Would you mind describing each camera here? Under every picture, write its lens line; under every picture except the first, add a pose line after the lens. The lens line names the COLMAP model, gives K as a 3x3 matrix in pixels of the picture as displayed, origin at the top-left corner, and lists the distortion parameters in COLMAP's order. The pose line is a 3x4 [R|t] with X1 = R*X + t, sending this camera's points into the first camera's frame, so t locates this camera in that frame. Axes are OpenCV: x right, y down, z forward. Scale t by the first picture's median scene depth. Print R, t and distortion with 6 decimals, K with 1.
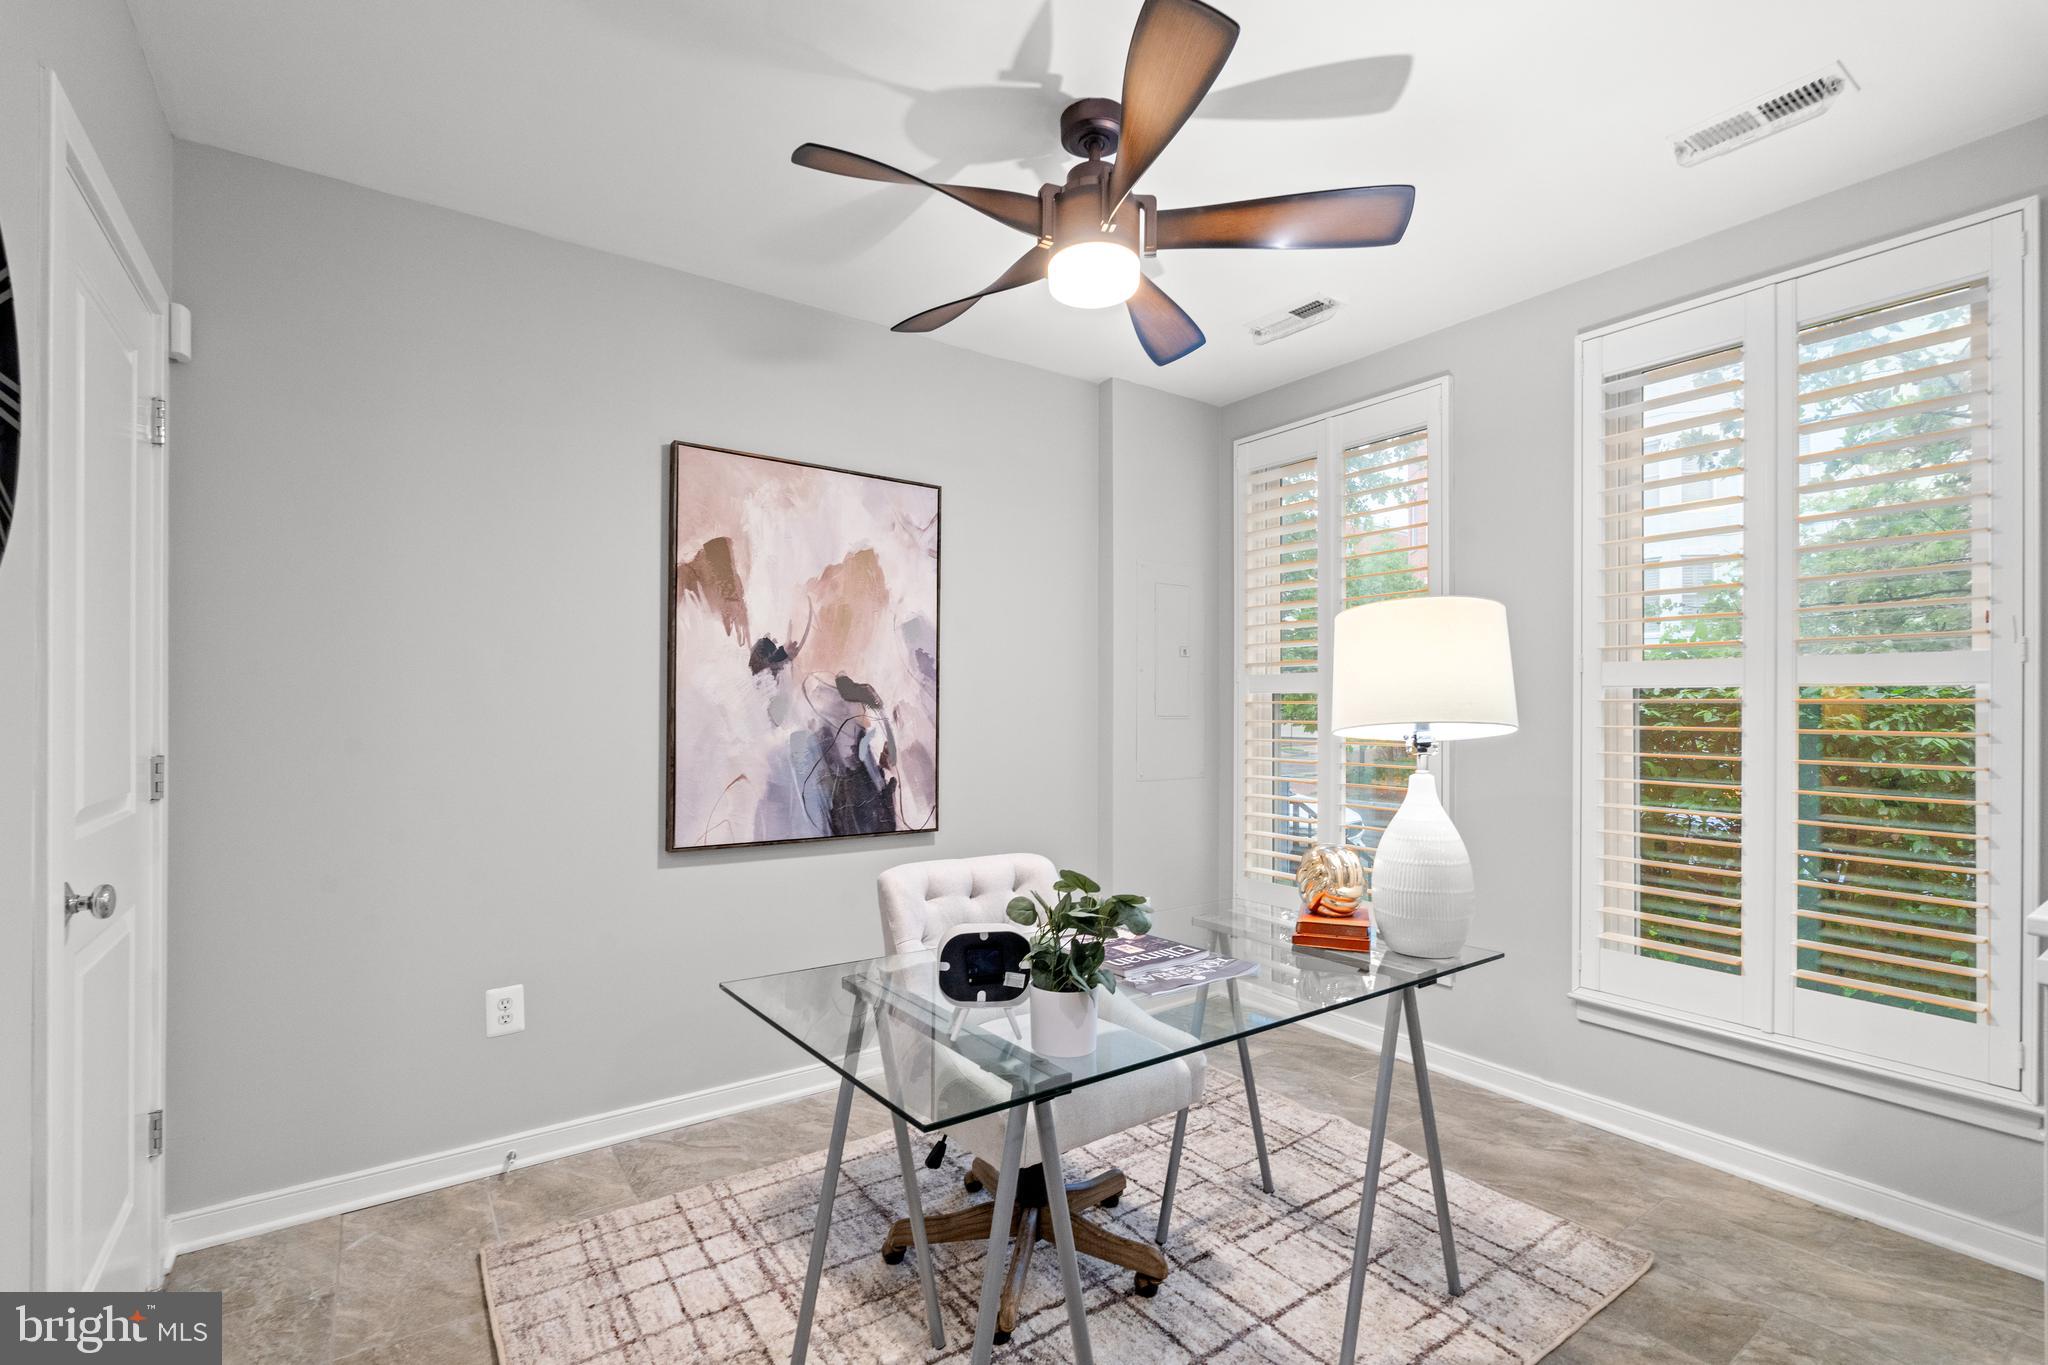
lens RADIAL K [[904.4, 0, 1002.7], [0, 904.4, 701.4], [0, 0, 1]] dist [-0.004517, 0.001786]
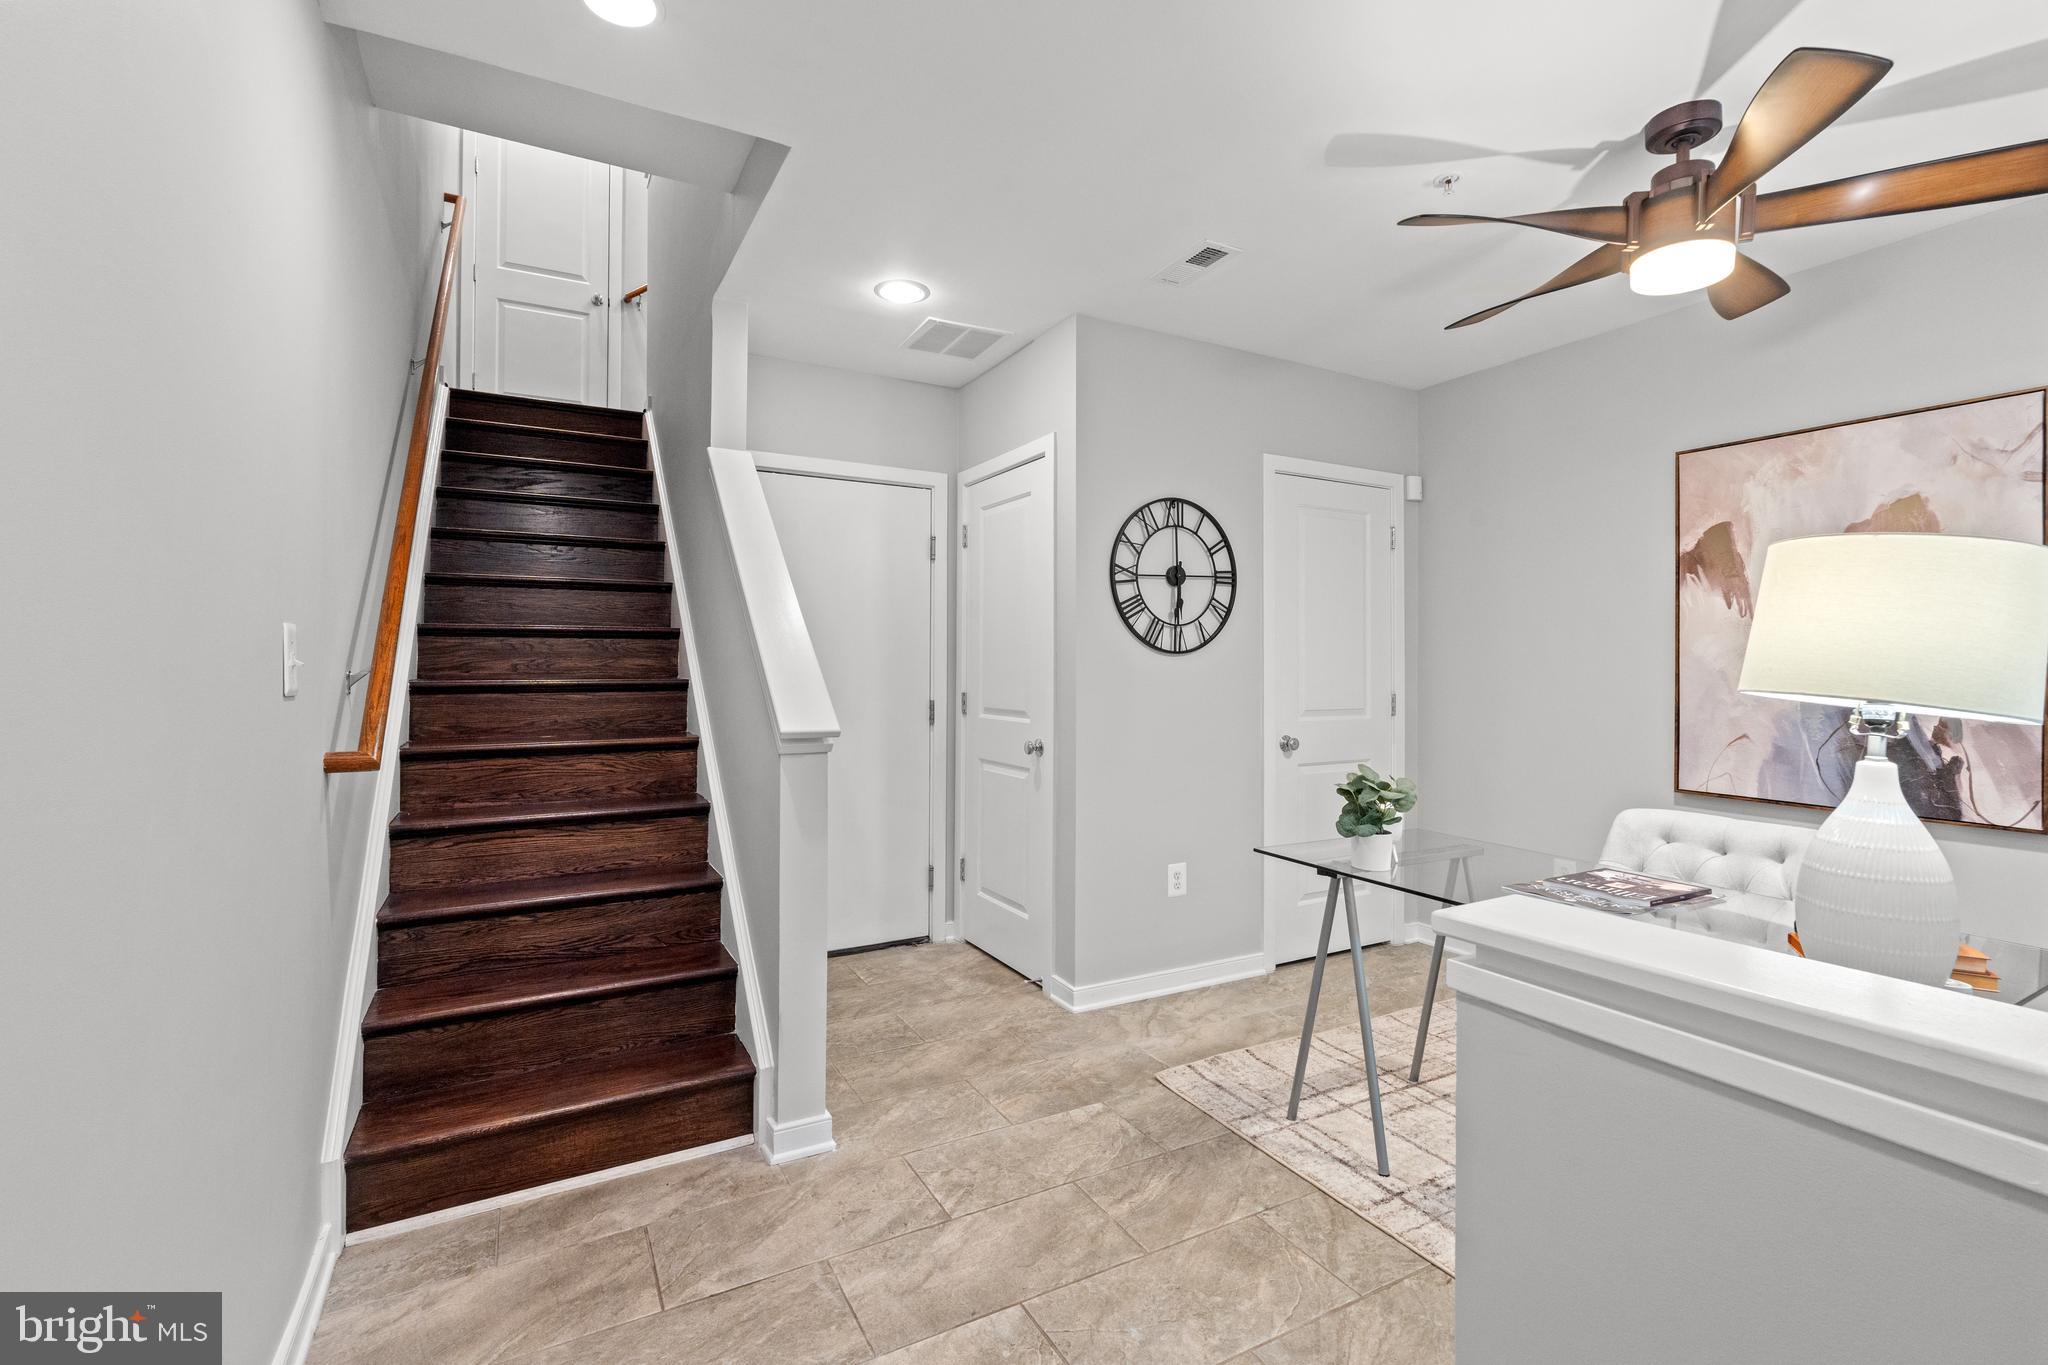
lens RADIAL K [[904.4, 0, 1018.3], [0, 904.4, 665.1], [0, 0, 1]] dist [-0.004517, 0.001786]
pose [[-0.114097, -0.005866, -0.993452, 0.986668], [0.001822, 0.999980, -0.006113, 0.002576], [0.993468, -0.002508, -0.114084, 0.274747]]
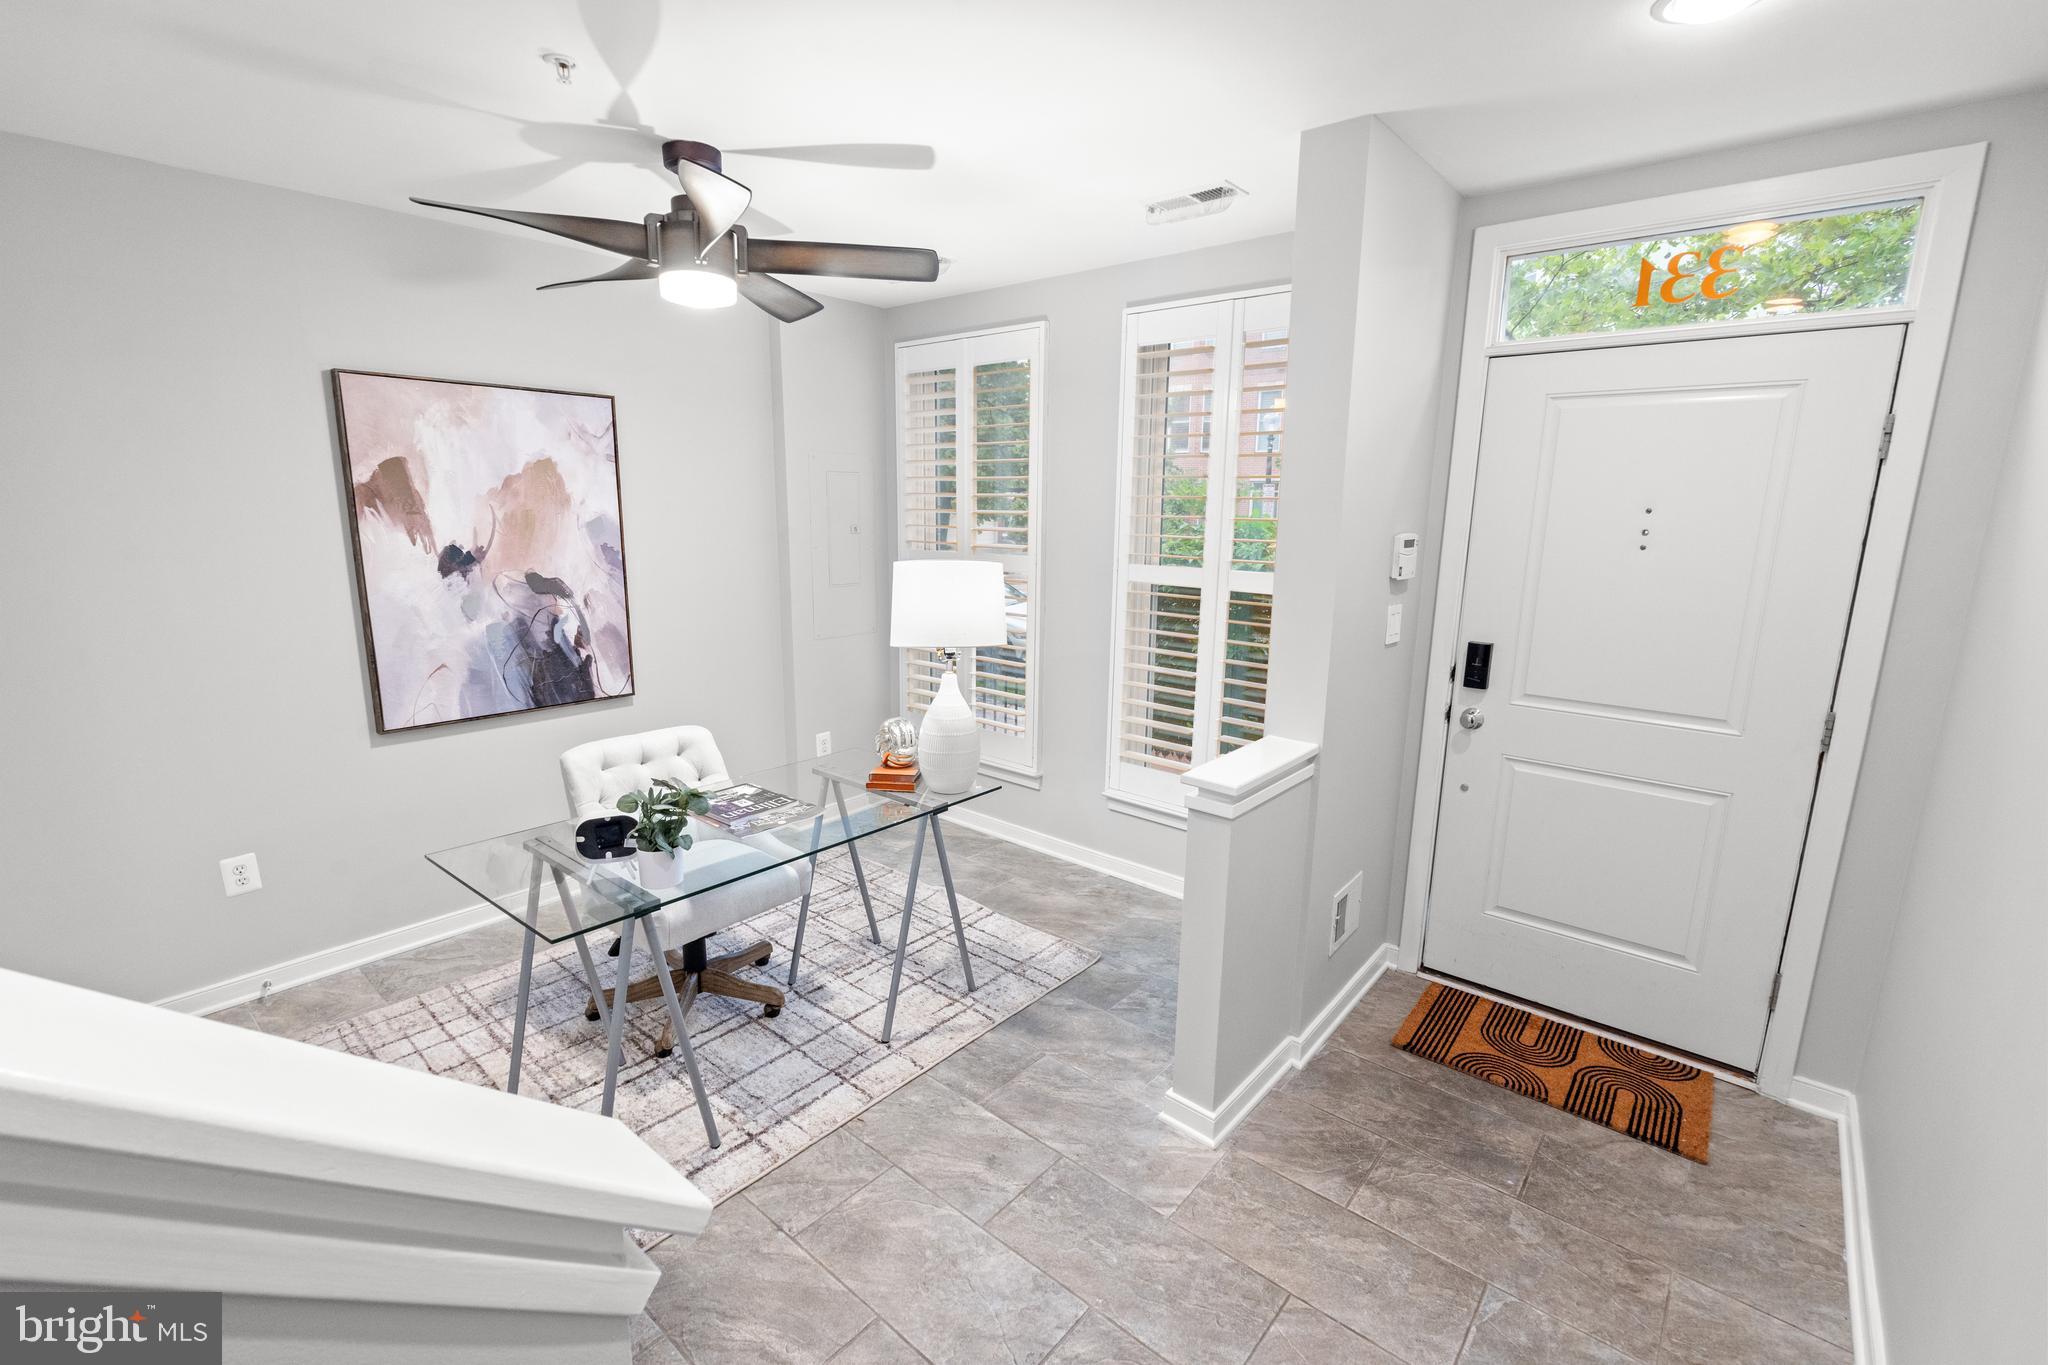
lens RADIAL K [[904.4, 0, 1016.1], [0, 904.4, 680.7], [0, 0, 1]] dist [-0.004517, 0.001786]
pose [[0.968887, -0.041522, 0.243998, 0.159317], [-0.010963, 0.977660, 0.209905, -0.166506], [-0.247262, -0.206049, 0.946787, -0.324069]]
